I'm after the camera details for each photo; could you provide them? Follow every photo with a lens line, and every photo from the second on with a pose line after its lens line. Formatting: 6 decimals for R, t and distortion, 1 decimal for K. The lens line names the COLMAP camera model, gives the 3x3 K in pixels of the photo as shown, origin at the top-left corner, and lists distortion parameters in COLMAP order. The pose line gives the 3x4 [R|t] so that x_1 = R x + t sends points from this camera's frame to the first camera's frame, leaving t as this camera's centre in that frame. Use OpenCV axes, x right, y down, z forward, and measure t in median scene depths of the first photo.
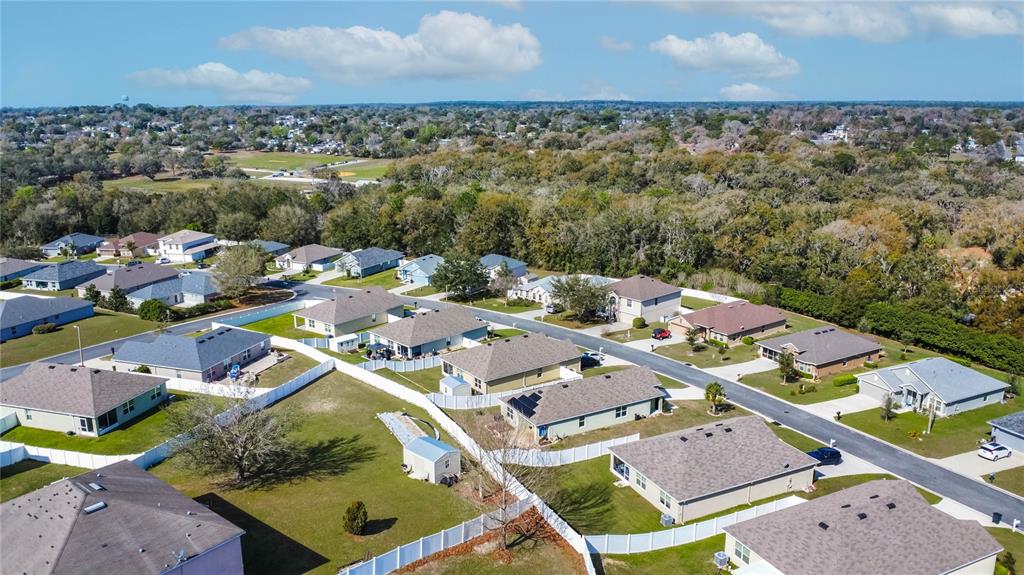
lens RADIAL K [[731.0, 0, 514.1], [0, 731.0, 339.2], [0, 0, 1]] dist [-0.049578, -0.002096]
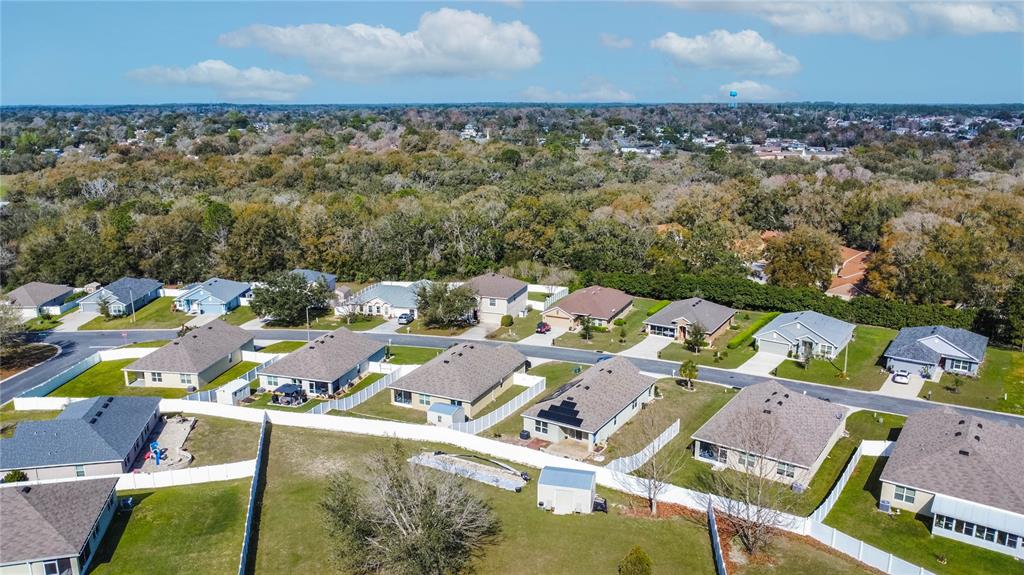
lens RADIAL K [[746.4, 0, 512.0], [0, 746.4, 287.5], [0, 0, 1]] dist [-0.003793, -0.046067]
pose [[0.870079, -0.112922, 0.479803, -0.298068], [0.149114, 0.988095, -0.037854, -0.027376], [-0.469816, 0.104482, 0.876559, 0.107307]]
